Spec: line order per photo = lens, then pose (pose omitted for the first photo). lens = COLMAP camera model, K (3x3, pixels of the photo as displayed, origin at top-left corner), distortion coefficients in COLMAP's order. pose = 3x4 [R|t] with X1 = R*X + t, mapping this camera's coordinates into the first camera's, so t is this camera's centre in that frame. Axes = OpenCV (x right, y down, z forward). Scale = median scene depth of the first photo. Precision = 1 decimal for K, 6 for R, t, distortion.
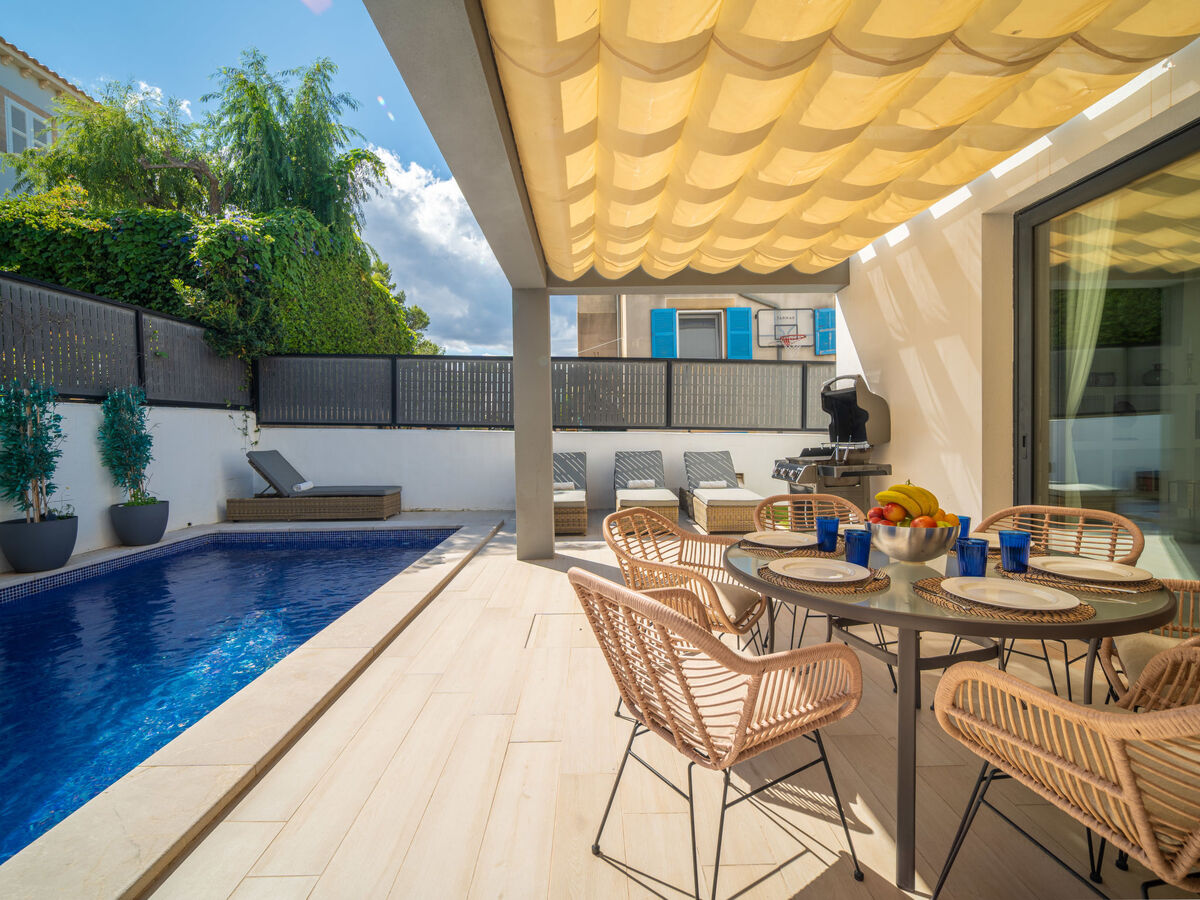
lens RADIAL K [[578.9, 0, 597.9], [0, 578.9, 434.8], [0, 0, 1]] dist [0.006079, -0.000397]
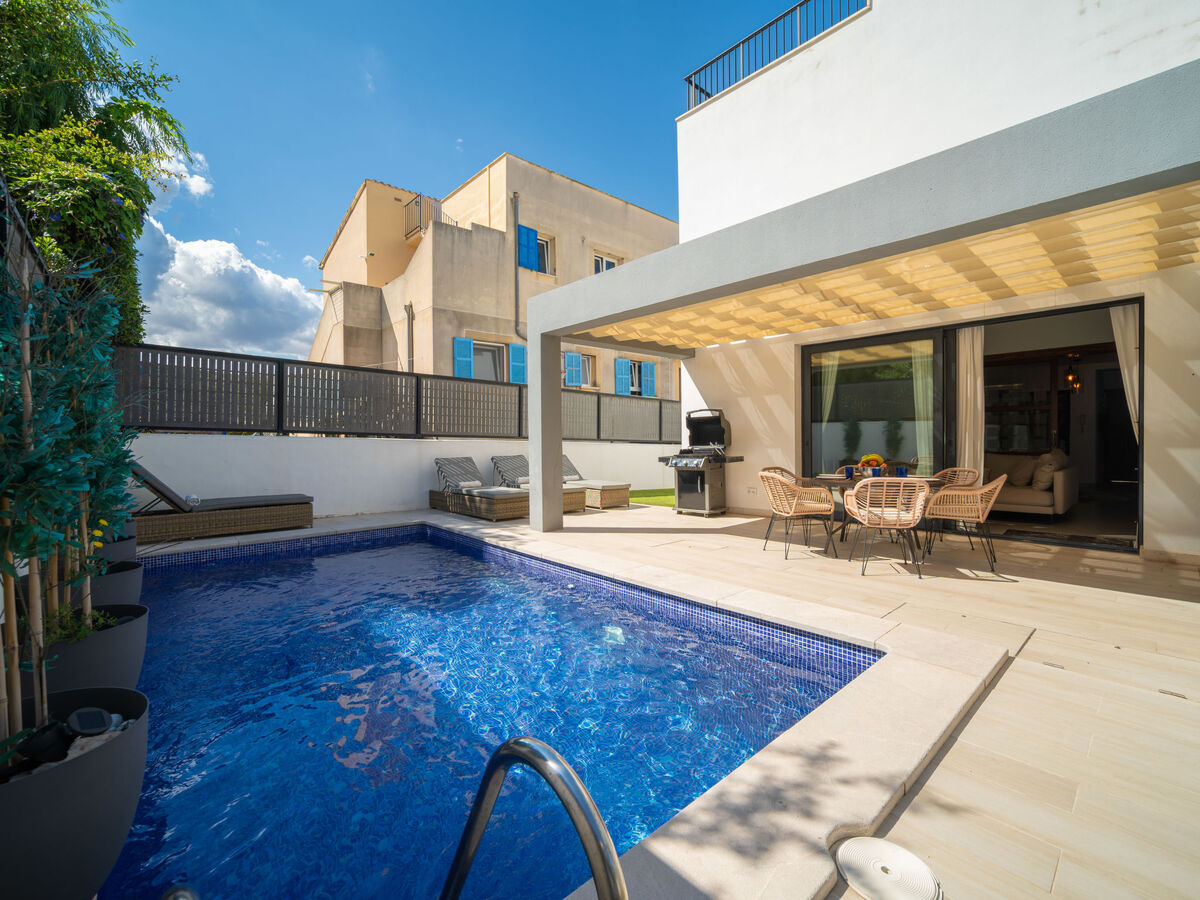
lens RADIAL K [[540.4, 0, 603.8], [0, 540.4, 440.4], [0, 0, 1]] dist [0.001477, 0.001977]
pose [[0.738276, 0.005872, 0.674473, -0.619521], [0.001969, 0.999939, -0.010860, 0.009241], [-0.674495, 0.009346, 0.738220, -0.022643]]
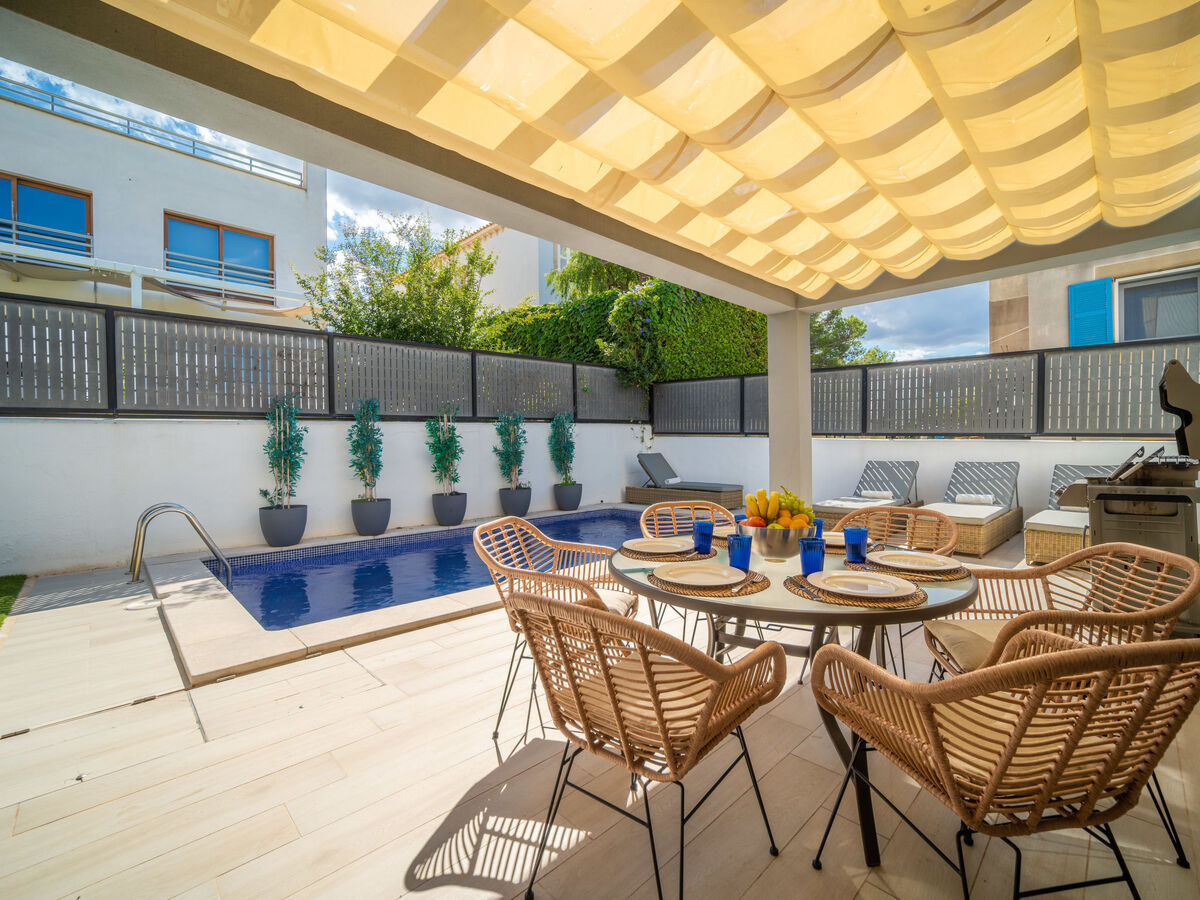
lens RADIAL K [[540.4, 0, 574.3], [0, 540.4, 431.9], [0, 0, 1]] dist [0.001477, 0.001977]
pose [[0.678578, -0.011339, -0.734440, 0.249892], [-0.003368, 0.999822, -0.018548, 0.000944], [0.734520, 0.015060, 0.678420, 0.001872]]
